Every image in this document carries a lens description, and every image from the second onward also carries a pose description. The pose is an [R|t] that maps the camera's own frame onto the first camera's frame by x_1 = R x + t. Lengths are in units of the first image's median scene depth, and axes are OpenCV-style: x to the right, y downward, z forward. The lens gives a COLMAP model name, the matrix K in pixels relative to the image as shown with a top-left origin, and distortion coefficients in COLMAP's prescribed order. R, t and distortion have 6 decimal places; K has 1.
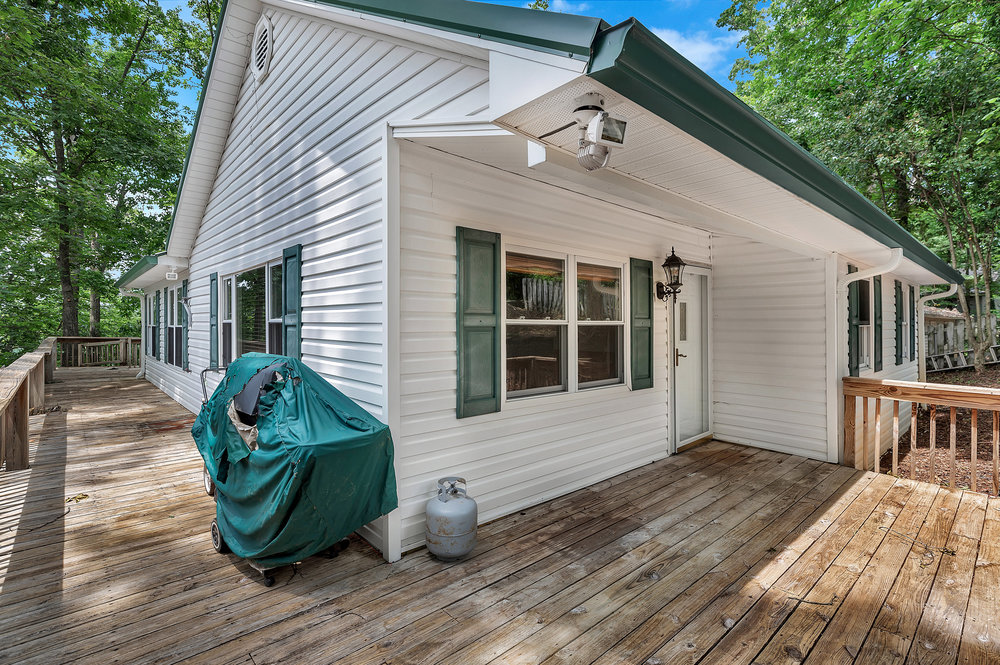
lens RADIAL K [[459.3, 0, 500.0], [0, 459.3, 332.5], [0, 0, 1]] dist [0.001396, 0.000078]
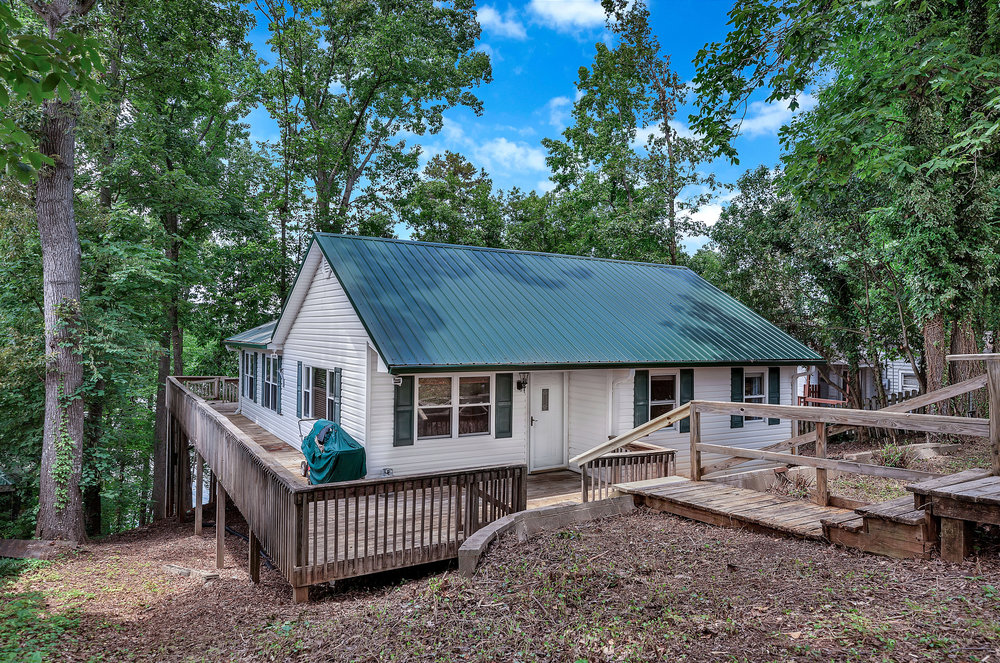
lens RADIAL K [[656.1, 0, 500.0], [0, 656.1, 331.5], [0, 0, 1]] dist [-0.003214, -0.000306]
pose [[0.977429, 0.002691, -0.211247, 0.914702], [-0.006332, 0.999843, -0.016561, -0.290841], [0.211169, 0.017524, 0.977292, -1.803950]]
